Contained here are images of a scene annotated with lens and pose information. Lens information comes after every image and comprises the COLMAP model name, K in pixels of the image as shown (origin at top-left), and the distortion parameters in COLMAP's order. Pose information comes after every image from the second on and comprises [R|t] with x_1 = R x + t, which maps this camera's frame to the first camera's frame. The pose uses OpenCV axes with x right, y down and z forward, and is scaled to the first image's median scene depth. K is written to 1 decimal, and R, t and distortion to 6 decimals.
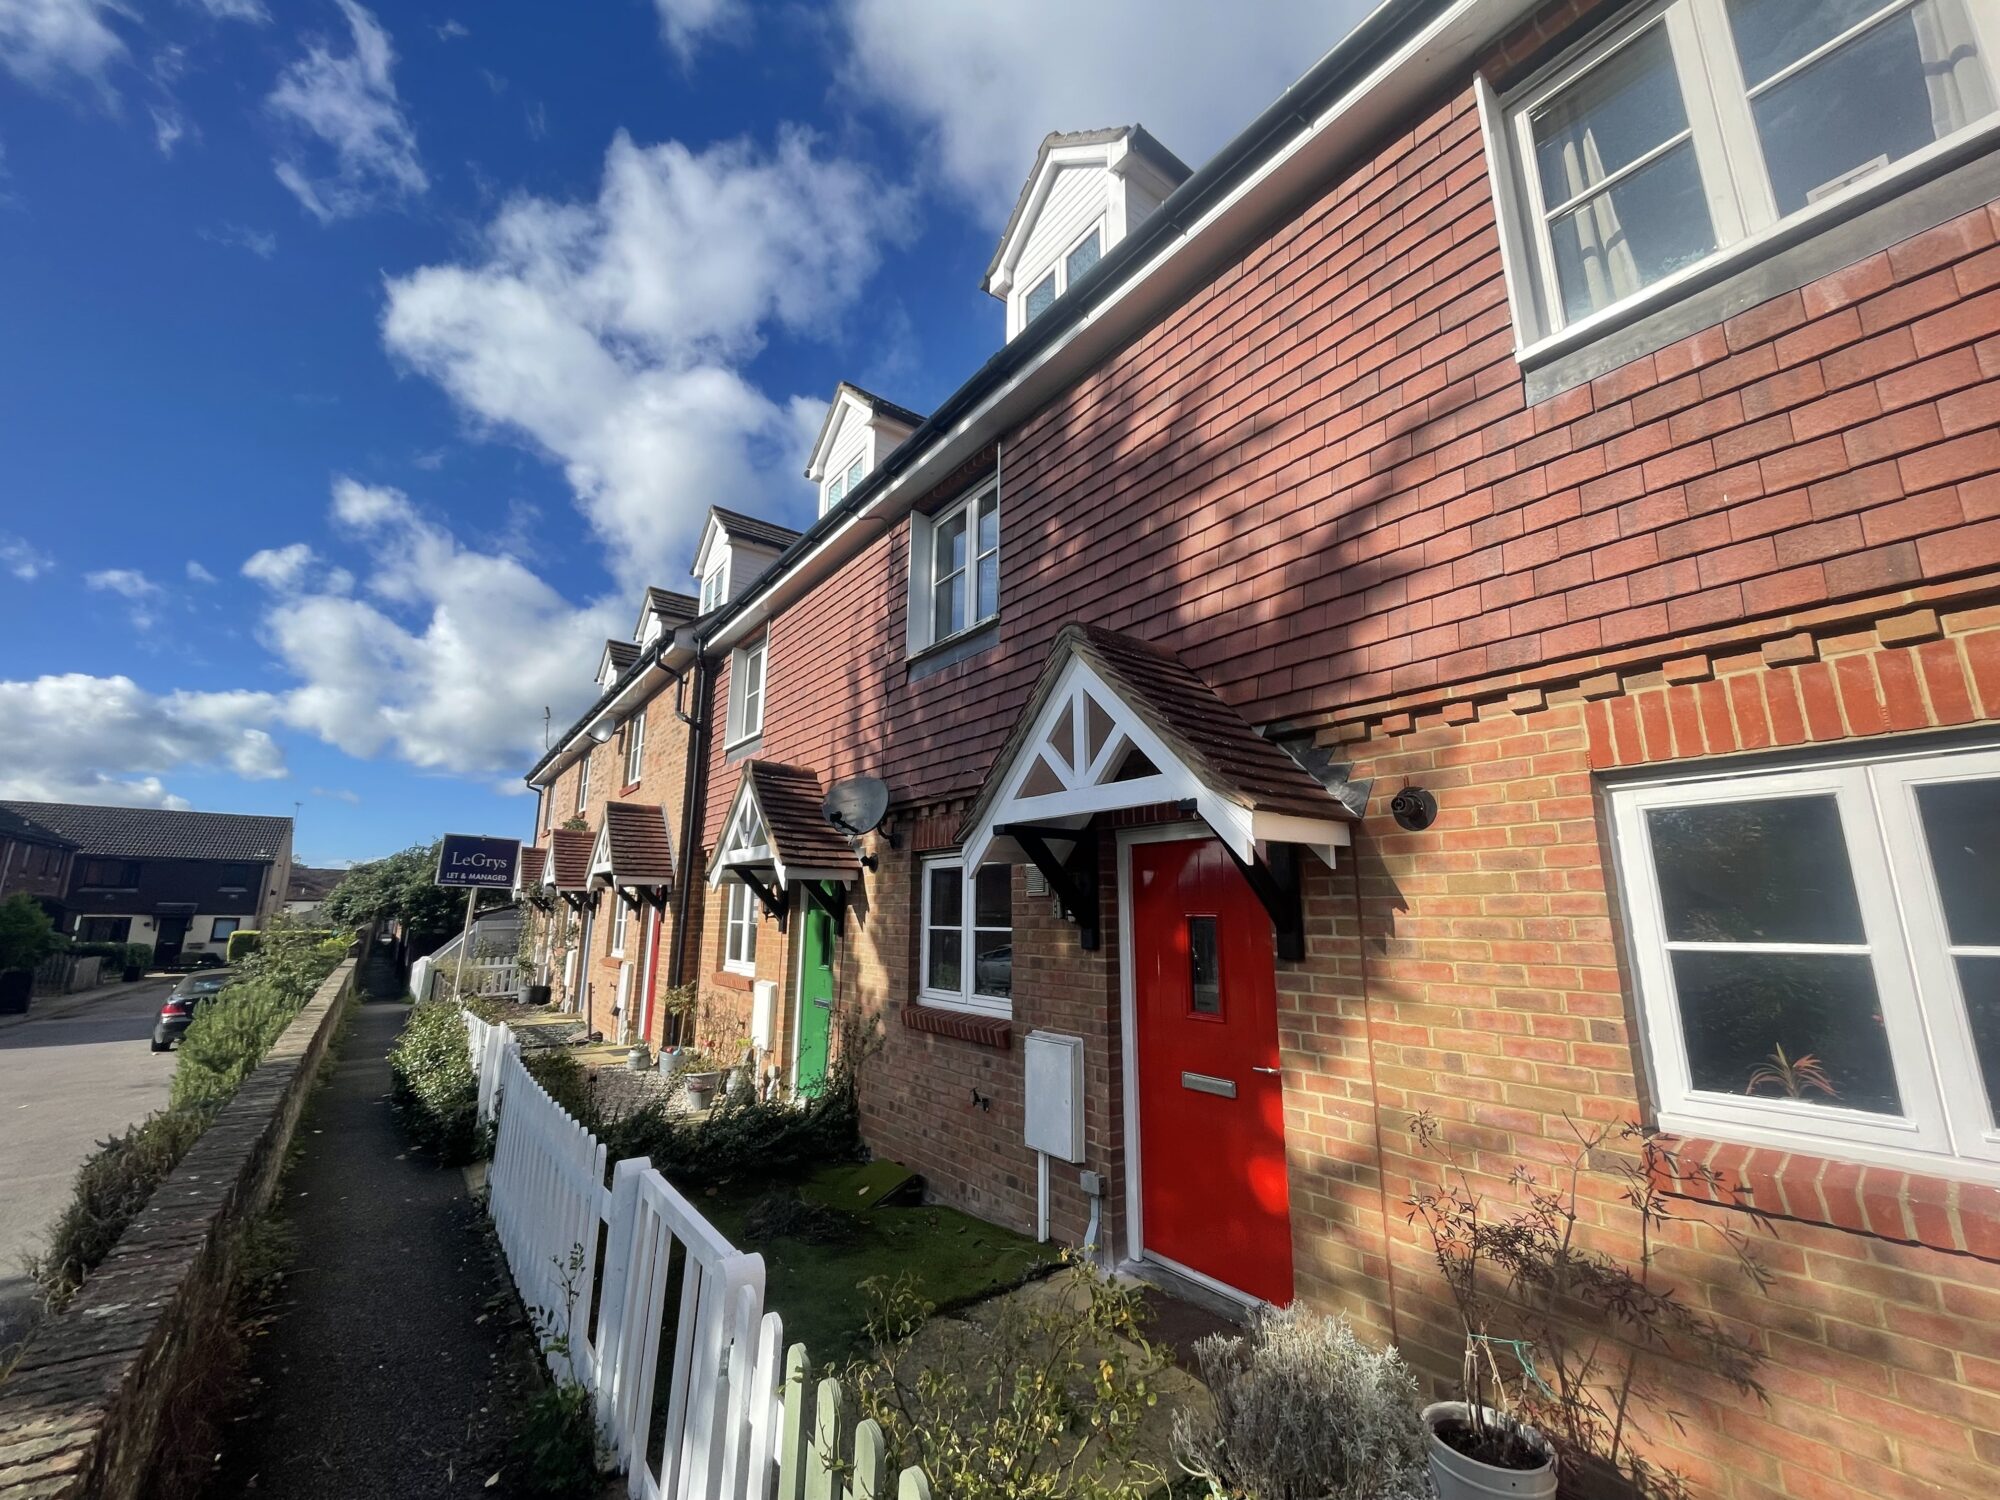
lens RADIAL K [[810.9, 0, 1000.0], [0, 810.9, 750.0], [0, 0, 1]] dist [-0.002263, 0.000092]
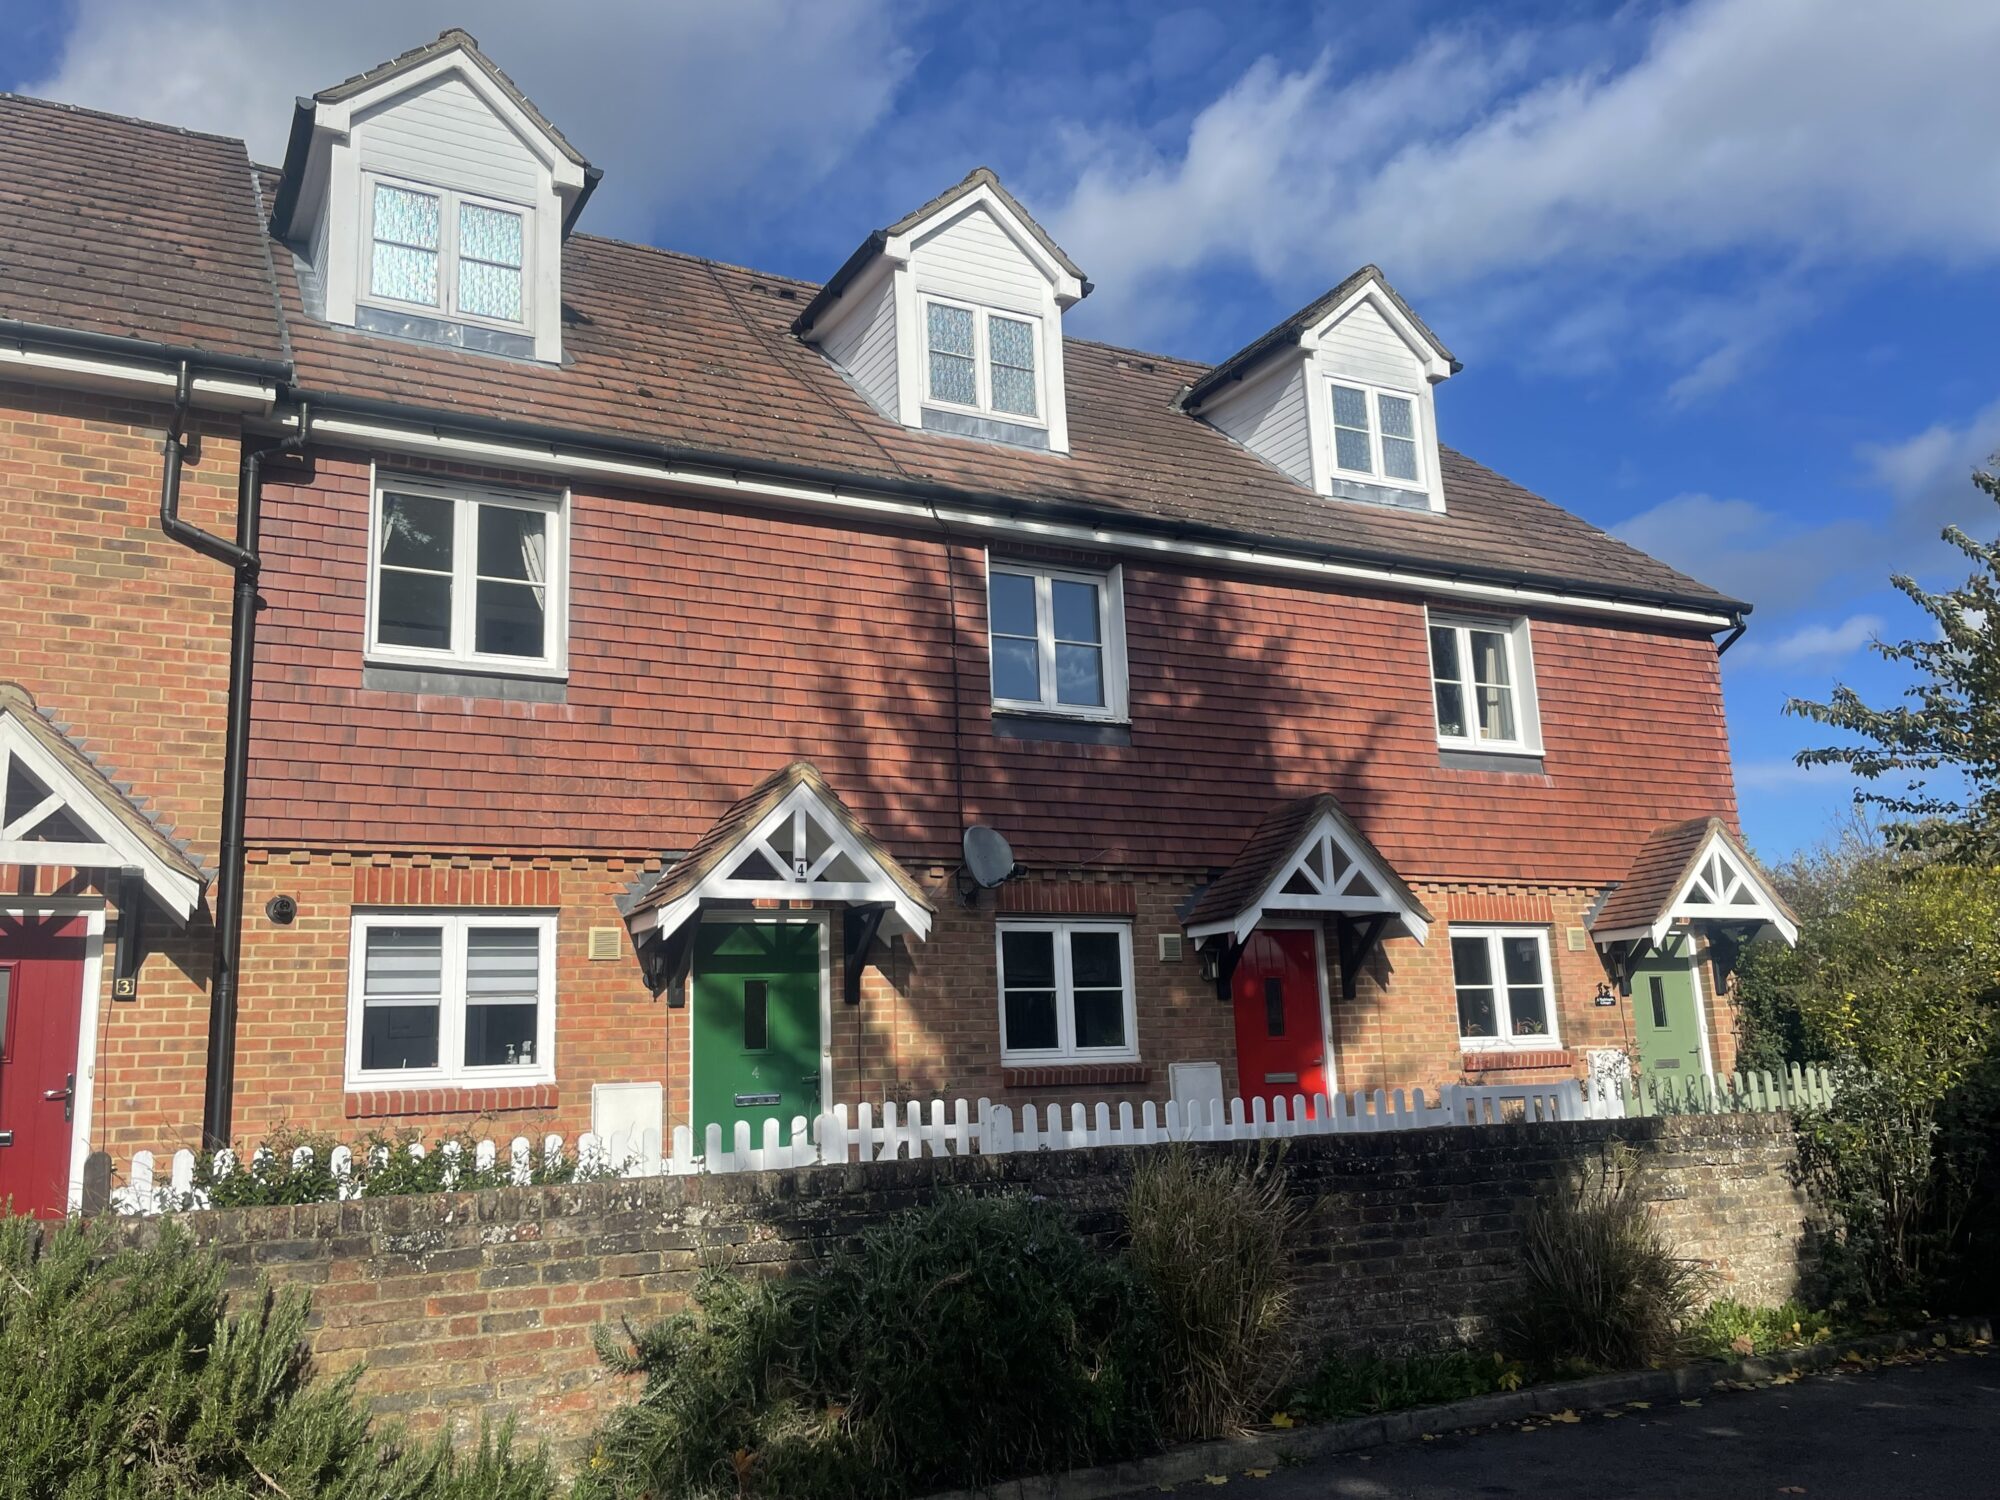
lens RADIAL K [[1658.4, 0, 1000.0], [0, 1658.4, 750.0], [0, 0, 1]] dist [0.008317, 0.001714]
pose [[0.151168, 0.186699, 0.970717, -3.168874], [-0.161806, 0.973431, -0.162023, 0.394292], [-0.975175, -0.132575, 0.177360, 1.026695]]
